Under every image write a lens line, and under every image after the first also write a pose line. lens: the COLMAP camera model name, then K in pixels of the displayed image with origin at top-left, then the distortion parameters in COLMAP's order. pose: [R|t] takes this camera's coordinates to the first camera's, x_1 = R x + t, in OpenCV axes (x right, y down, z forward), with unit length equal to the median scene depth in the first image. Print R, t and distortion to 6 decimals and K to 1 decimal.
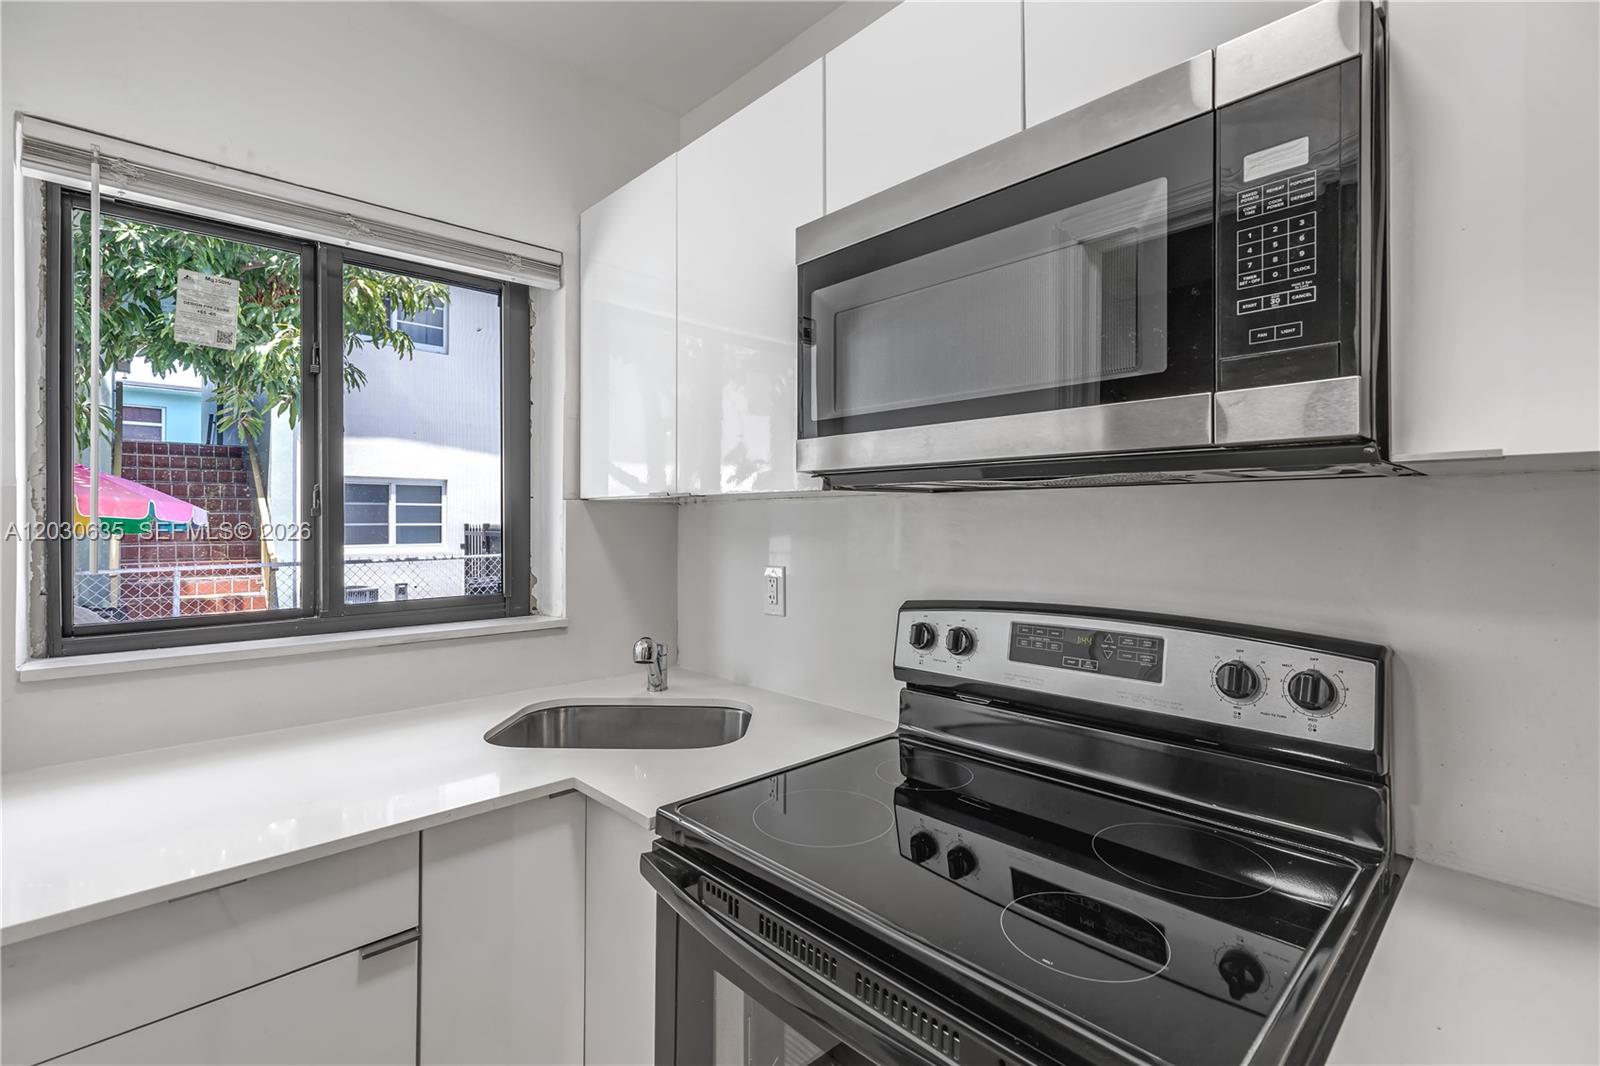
lens RADIAL K [[730.7, 0, 795.1], [0, 730.7, 514.9], [0, 0, 1]] dist [0.006555, -0.000708]
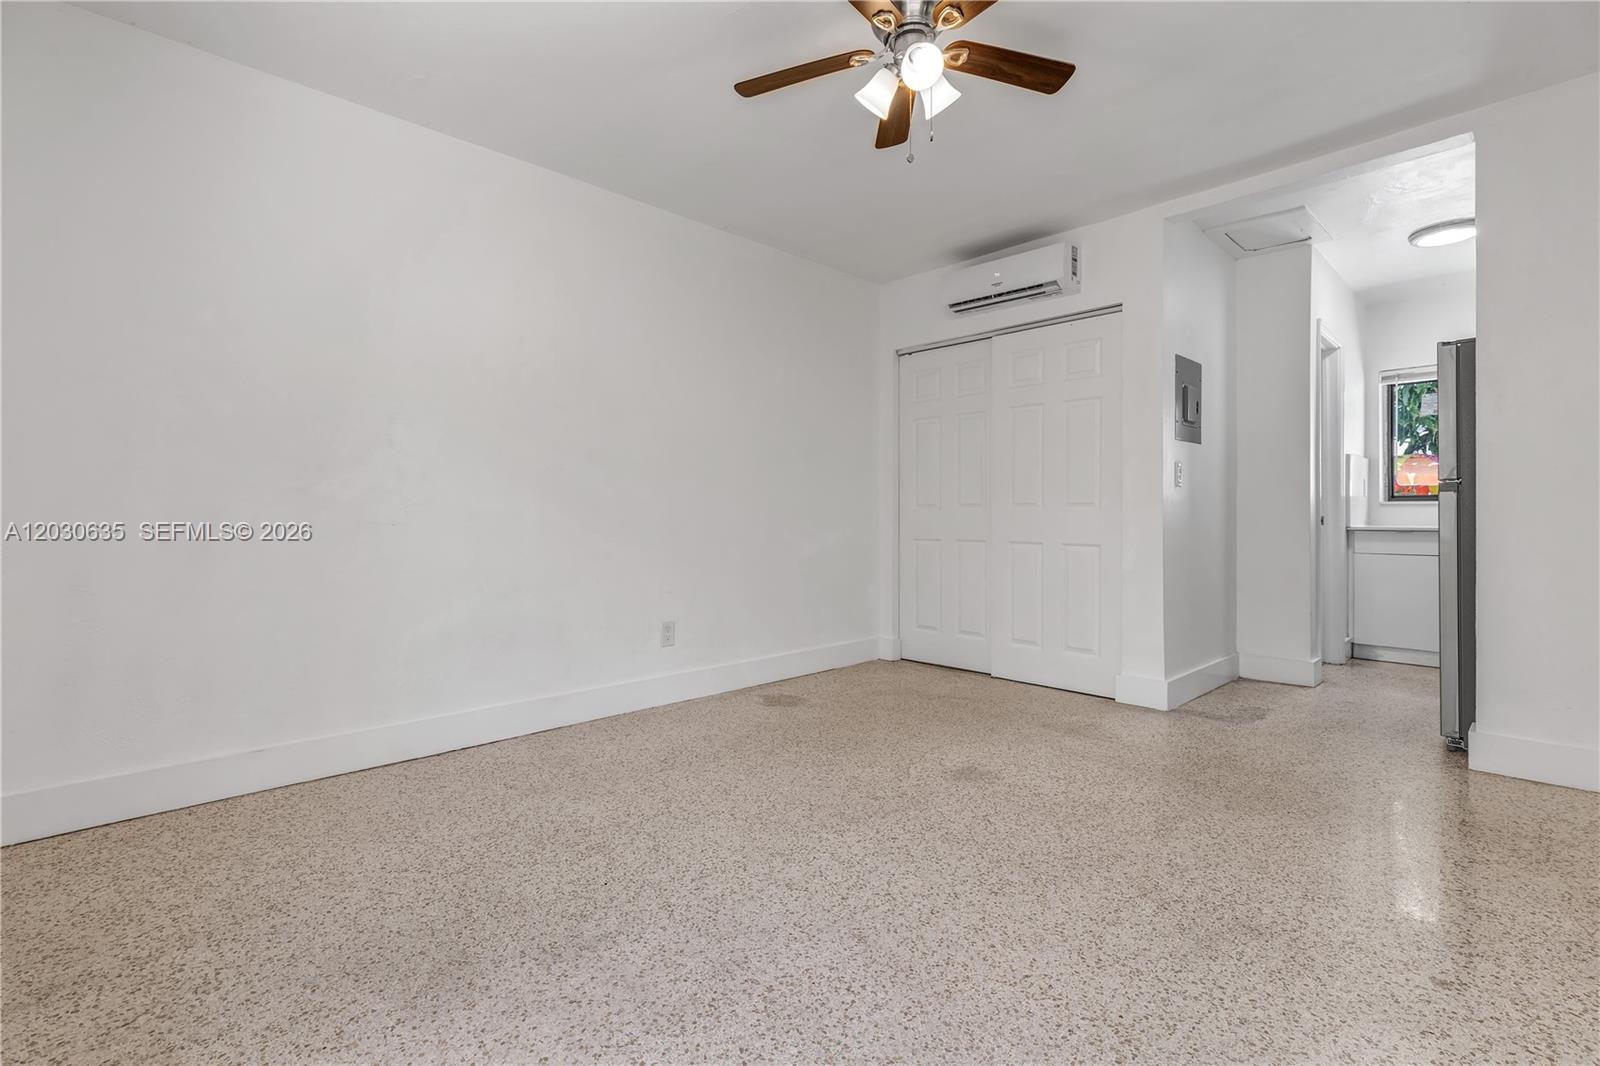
lens RADIAL K [[730.7, 0, 795.1], [0, 730.7, 514.9], [0, 0, 1]] dist [0.006555, -0.000708]
pose [[0.020539, 0.000195, -0.999789, 2.070978], [0.004049, 0.999992, 0.000278, 0.177299], [0.999781, -0.004054, 0.020538, -1.640194]]
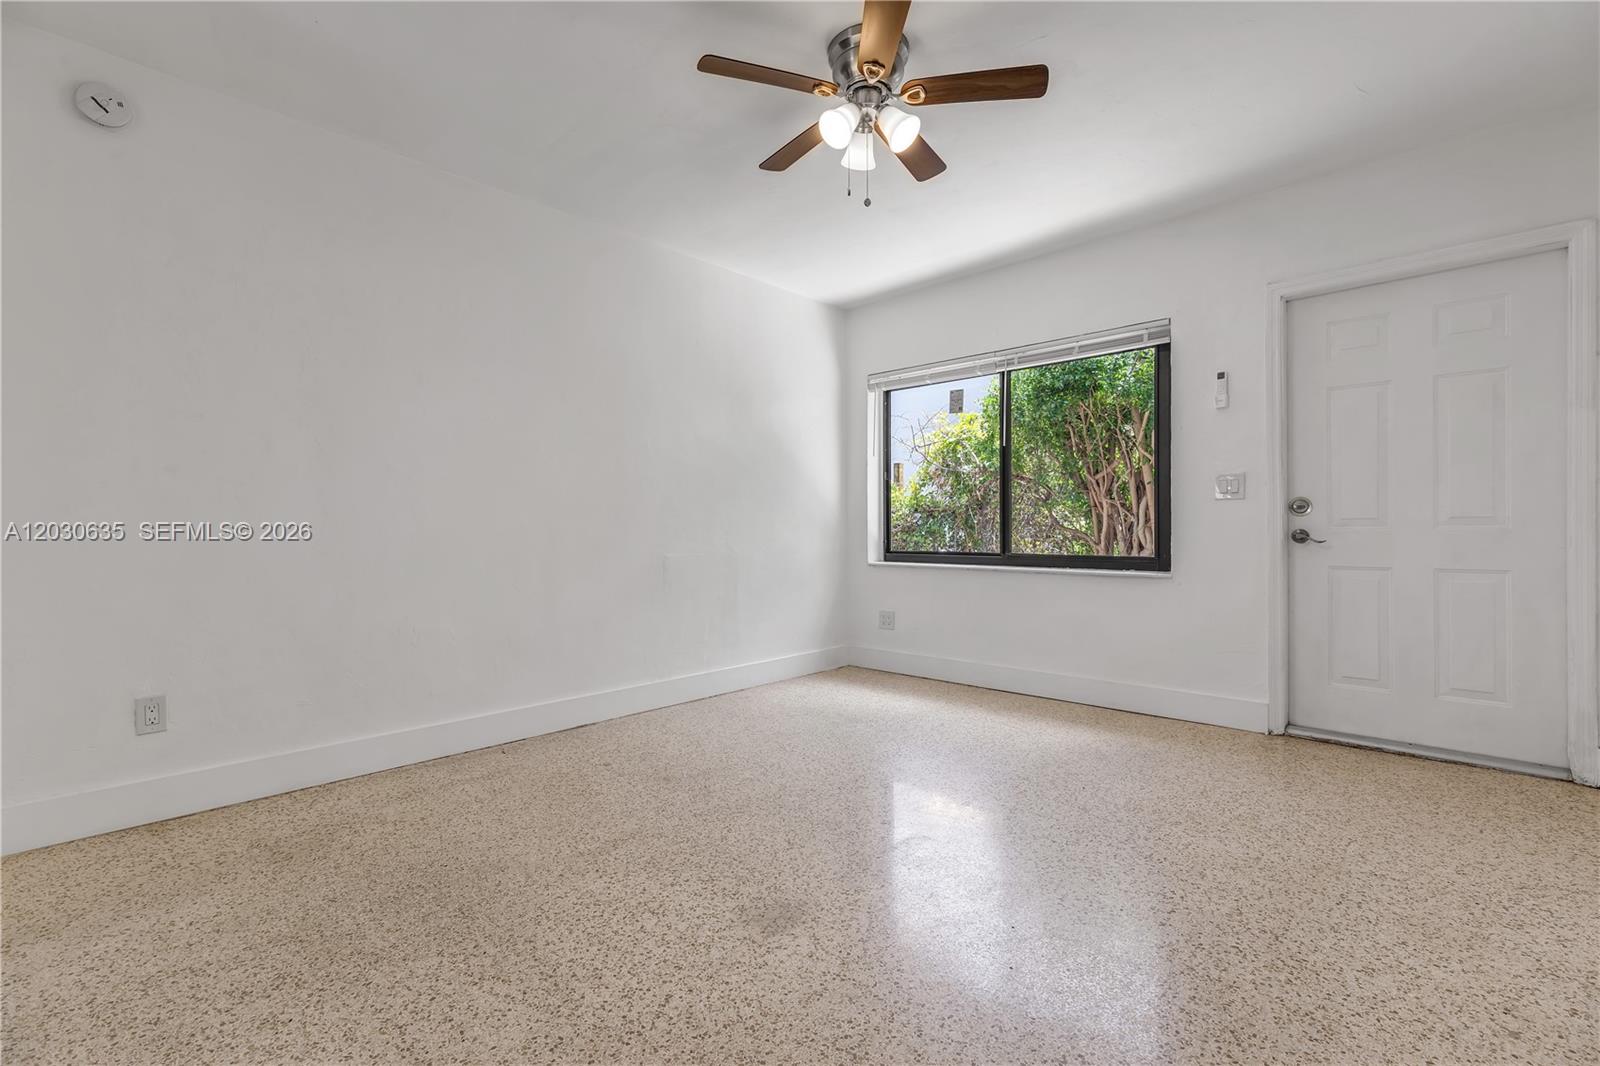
lens RADIAL K [[717.3, 0, 787.9], [0, 717.3, 534.2], [0, 0, 1]] dist [0.005029, 0.000196]
pose [[-0.053581, -0.004459, 0.998554, -0.285573], [0.000629, 0.999990, 0.004499, 0.181007], [-0.998563, 0.000869, -0.053577, -1.233916]]
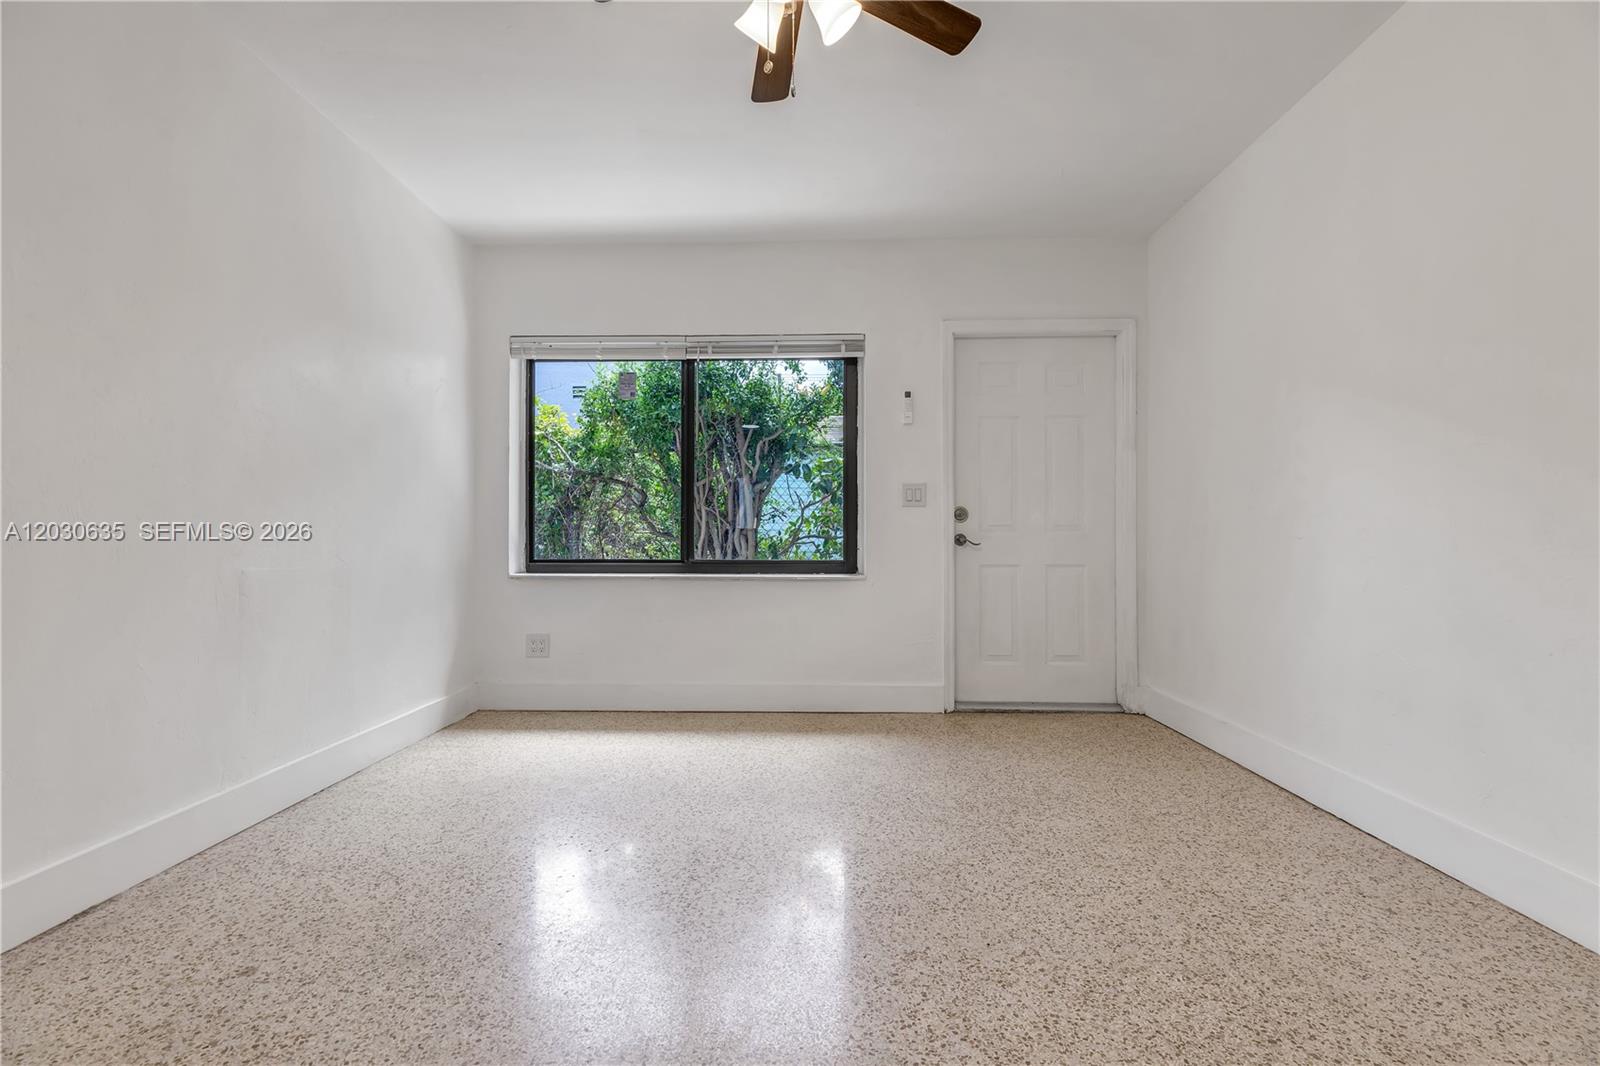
lens RADIAL K [[722.1, 0, 794.7], [0, 722.1, 539.9], [0, 0, 1]] dist [0.005717, 0.000030]
pose [[-0.710943, 0.001515, 0.703248, 0.275564], [-0.001906, 0.999990, -0.004080, 0.204146], [-0.703247, -0.004241, -0.710933, -0.775898]]
